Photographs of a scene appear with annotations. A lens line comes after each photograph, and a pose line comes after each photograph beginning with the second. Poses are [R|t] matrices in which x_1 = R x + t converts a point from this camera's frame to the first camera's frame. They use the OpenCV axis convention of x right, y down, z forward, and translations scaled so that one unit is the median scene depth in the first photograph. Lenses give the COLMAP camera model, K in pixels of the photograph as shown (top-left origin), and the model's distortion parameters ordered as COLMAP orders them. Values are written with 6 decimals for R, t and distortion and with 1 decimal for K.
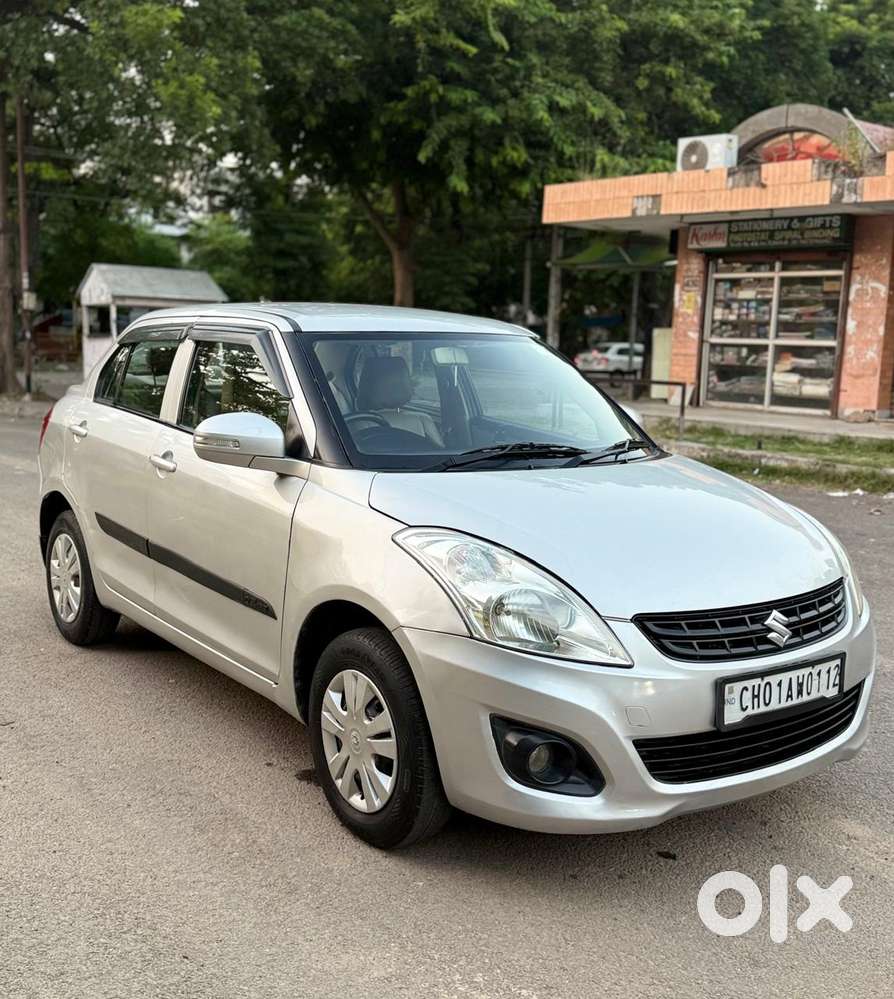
lens RADIAL K [[1120.9, 0, 460.8], [0, 1120.9, 529.7], [0, 0, 1]] dist [0.163870, -0.358899]
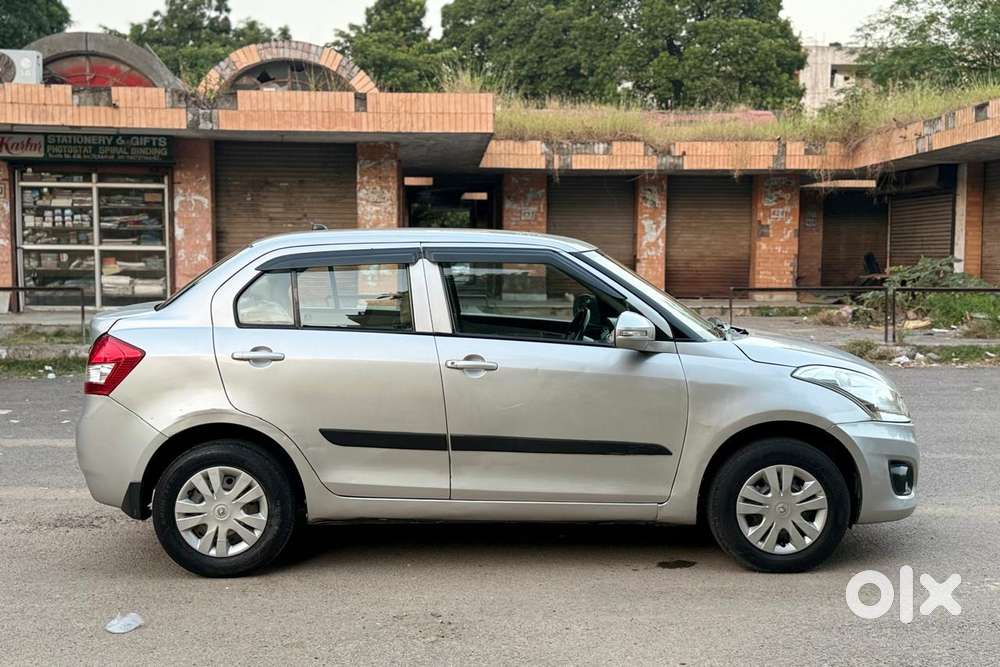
lens RADIAL K [[1087.0, 0, 501.9], [0, 1087.0, 354.5], [0, 0, 1]] dist [0.195408, -0.401463]
pose [[0.593783, -0.106117, 0.797597, -0.363858], [0.154392, 0.987872, 0.016493, -0.026193], [-0.789674, 0.113349, 0.602965, 0.089650]]
